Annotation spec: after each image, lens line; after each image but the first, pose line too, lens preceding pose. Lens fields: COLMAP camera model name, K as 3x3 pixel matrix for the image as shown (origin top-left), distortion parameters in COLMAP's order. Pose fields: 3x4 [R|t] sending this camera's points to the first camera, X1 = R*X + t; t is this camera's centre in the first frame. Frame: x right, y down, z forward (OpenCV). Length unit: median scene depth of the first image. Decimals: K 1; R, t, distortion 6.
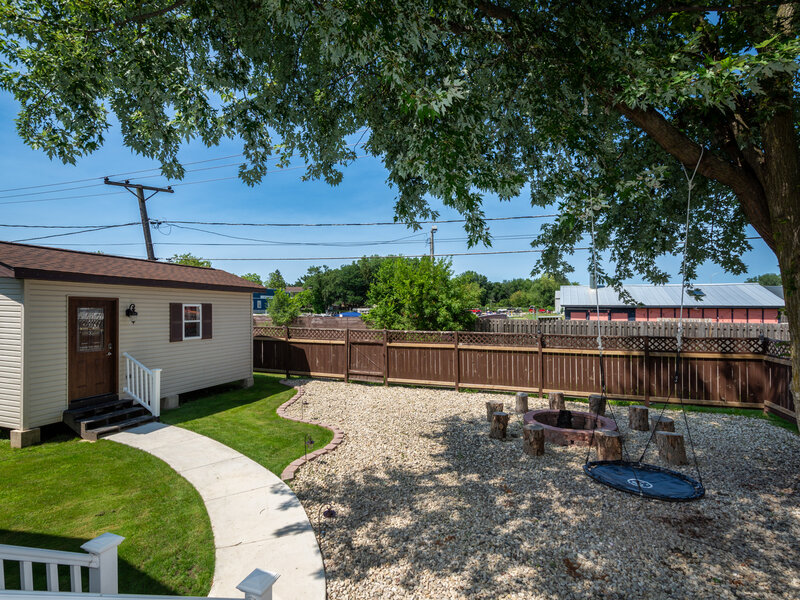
lens RADIAL K [[408.7, 0, 394.4], [0, 408.7, 313.9], [0, 0, 1]] dist [0.000507, 0.000066]
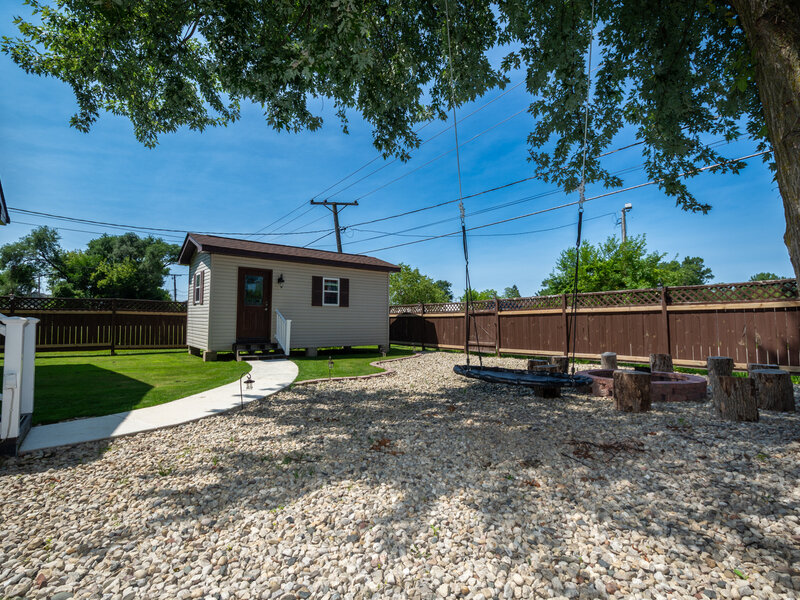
lens RADIAL K [[400.5, 0, 400.0], [0, 400.5, 300.0], [0, 0, 1]] dist [-0.003802, -0.000686]
pose [[0.834001, -0.034673, -0.550673, 0.296340], [-0.009974, 0.996913, -0.077876, 0.113344], [0.551673, 0.070441, 0.831080, 0.076221]]
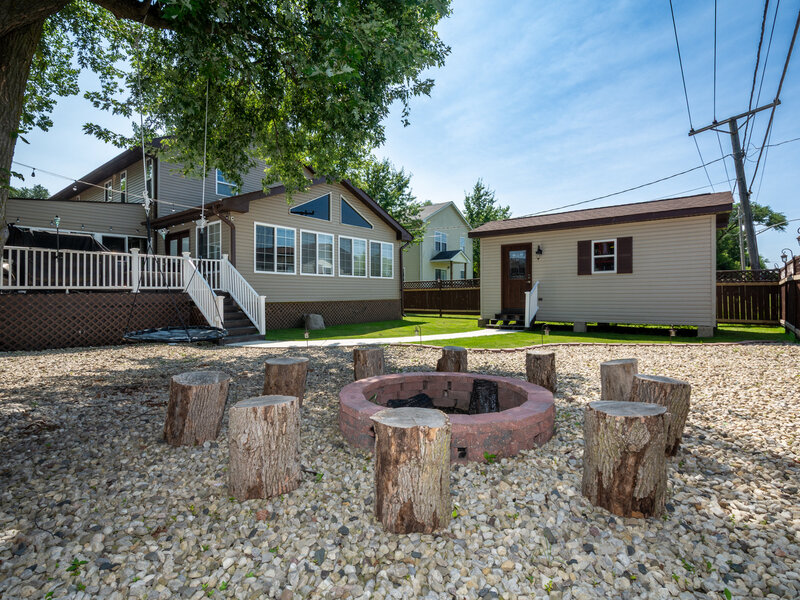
lens RADIAL K [[400.5, 0, 400.0], [0, 400.5, 300.0], [0, 0, 1]] dist [-0.003802, -0.000686]
pose [[-0.330180, 0.006855, -0.943893, 0.539874], [-0.008747, 0.999908, 0.010322, 0.103275], [0.943878, 0.011664, -0.330090, 0.700527]]
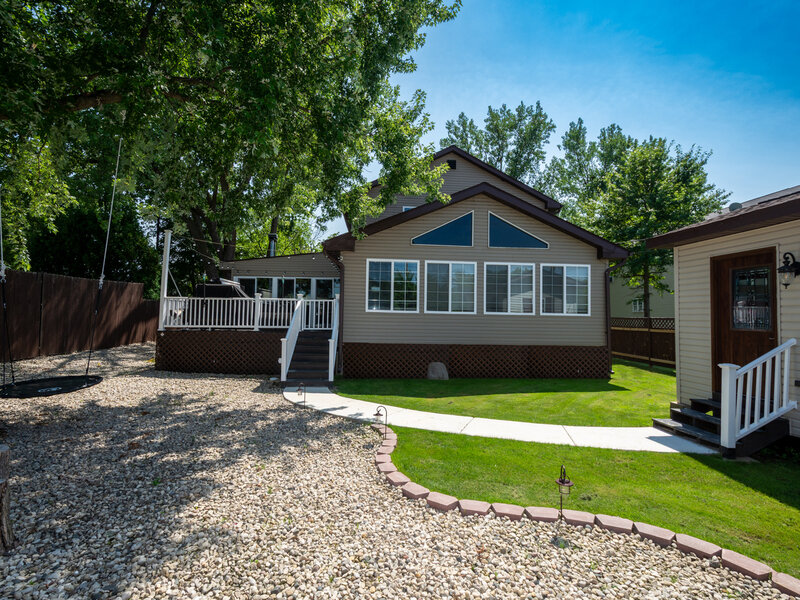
lens RADIAL K [[400.5, 0, 400.0], [0, 400.5, 300.0], [0, 0, 1]] dist [-0.003802, -0.000686]
pose [[-0.929370, -0.037962, -0.367191, 0.036745], [-0.029426, 0.999151, -0.028819, 0.050208], [0.367974, -0.015978, -0.929699, 0.917558]]
